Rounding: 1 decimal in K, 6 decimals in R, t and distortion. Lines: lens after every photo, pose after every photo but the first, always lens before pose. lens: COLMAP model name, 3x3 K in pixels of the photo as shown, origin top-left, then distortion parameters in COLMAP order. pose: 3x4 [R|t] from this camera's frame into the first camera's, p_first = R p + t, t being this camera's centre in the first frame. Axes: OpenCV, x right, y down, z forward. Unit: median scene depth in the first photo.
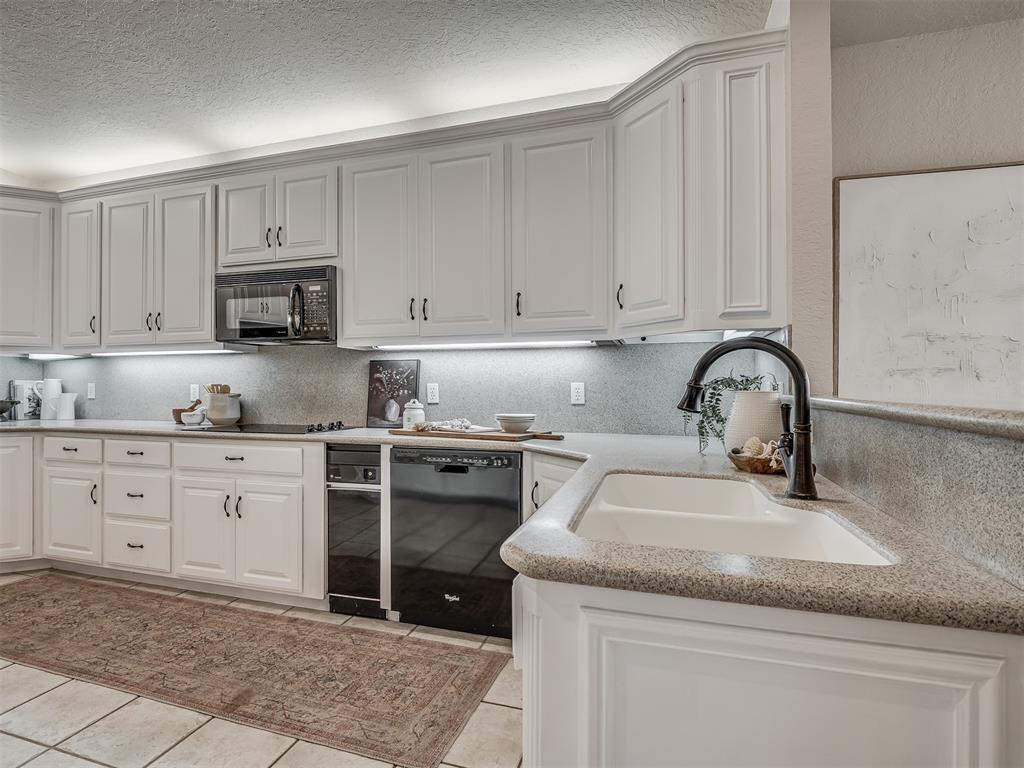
lens RADIAL K [[524.4, 0, 514.8], [0, 524.4, 380.6], [0, 0, 1]] dist [-0.005216, -0.004705]
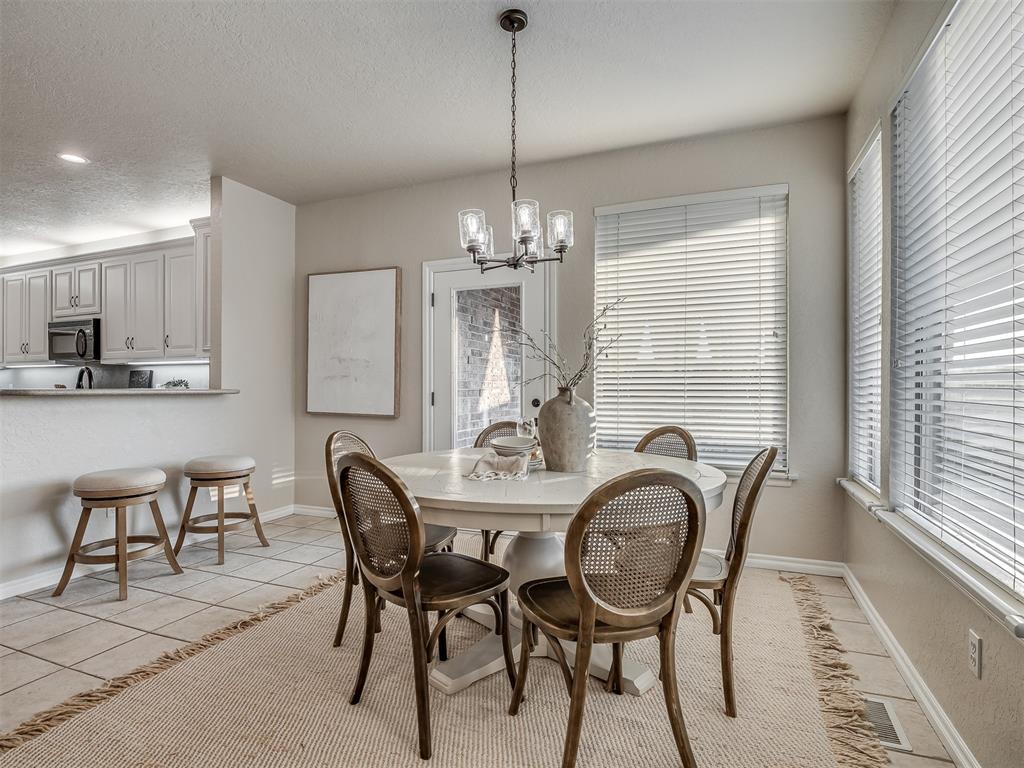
lens RADIAL K [[524.4, 0, 519.5], [0, 524.4, 384.8], [0, 0, 1]] dist [-0.005216, -0.004705]
pose [[0.992218, 0.005286, -0.124400, 1.239773], [-0.006107, 0.999962, -0.006217, 0.011347], [0.124362, 0.006929, 0.992213, -0.561912]]
